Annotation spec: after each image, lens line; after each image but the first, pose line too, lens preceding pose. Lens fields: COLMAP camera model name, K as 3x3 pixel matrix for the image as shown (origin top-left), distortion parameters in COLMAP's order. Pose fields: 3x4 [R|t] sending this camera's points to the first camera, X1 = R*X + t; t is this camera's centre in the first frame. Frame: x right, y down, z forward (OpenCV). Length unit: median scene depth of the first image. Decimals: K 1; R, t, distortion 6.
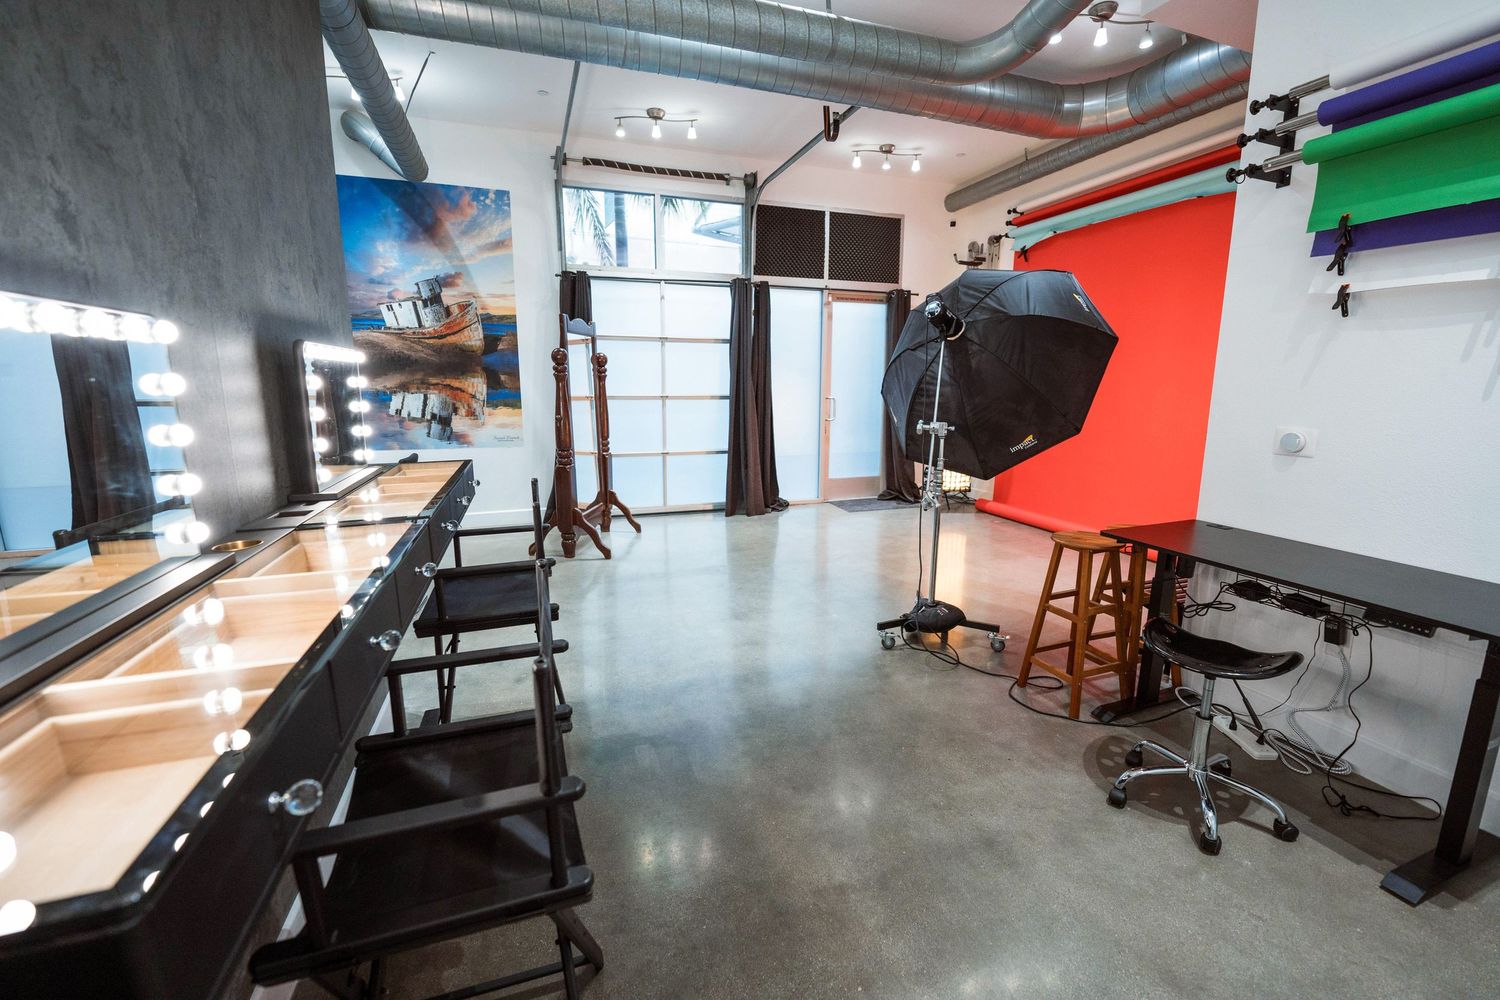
lens RADIAL K [[615.5, 0, 750.2], [0, 615.5, 495.8], [0, 0, 1]] dist [-0.013189, -0.000061]
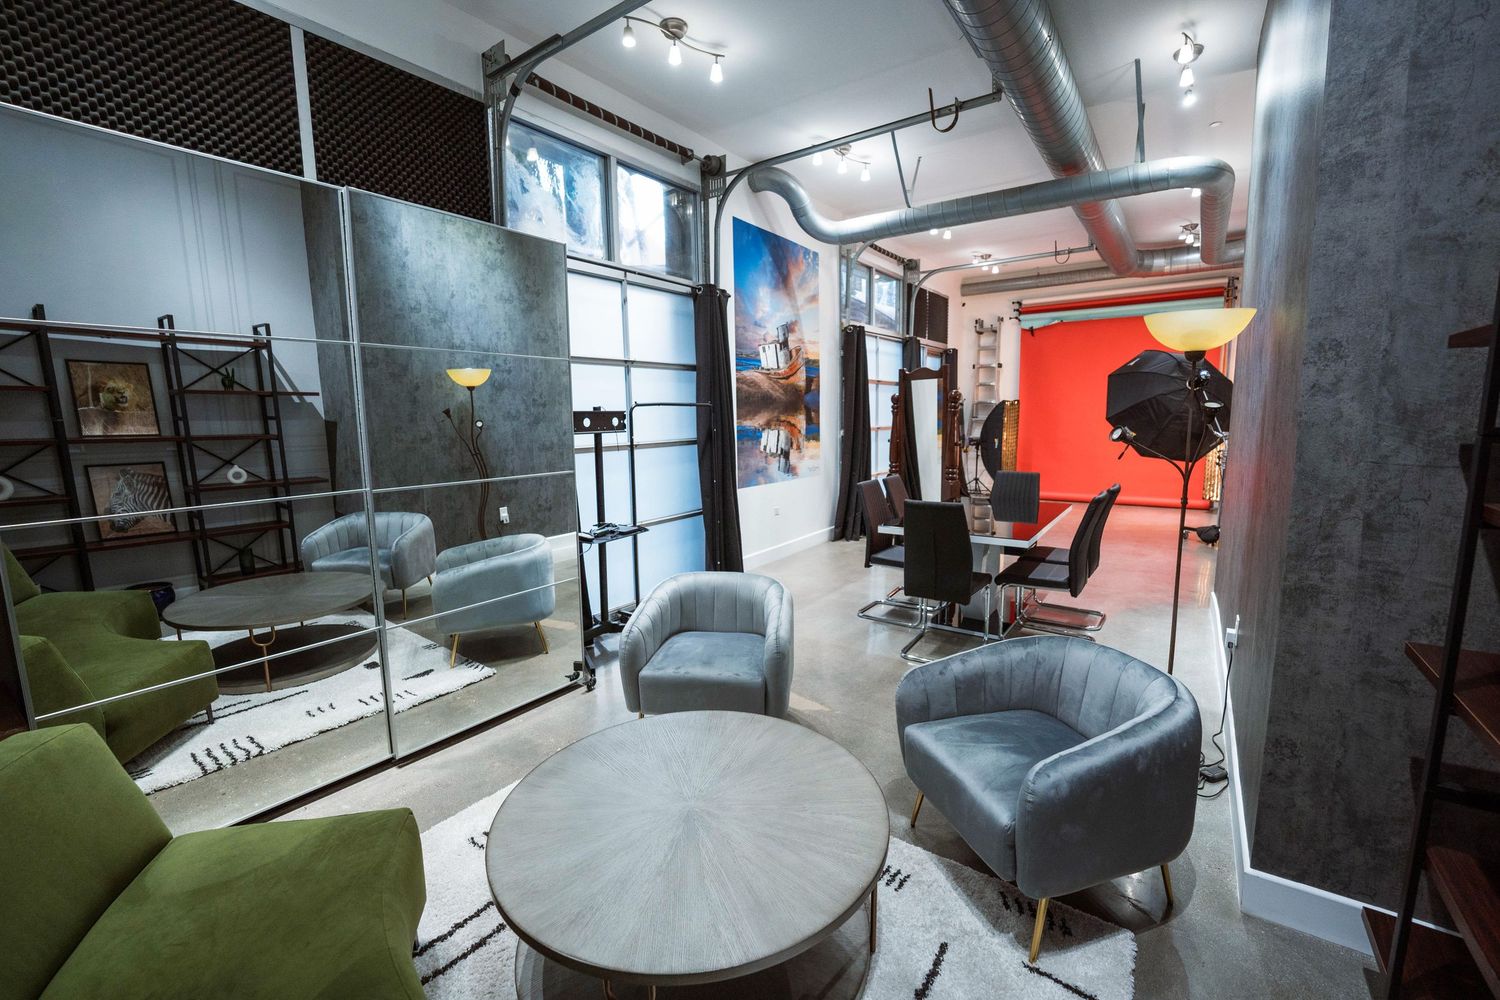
lens RADIAL K [[615.5, 0, 750.6], [0, 615.5, 500.1], [0, 0, 1]] dist [-0.013189, -0.000061]
pose [[0.821102, -0.092822, 0.563184, -1.182462], [0.120462, 0.992645, -0.012024, -0.038999], [-0.557926, 0.077716, 0.826244, 0.154113]]
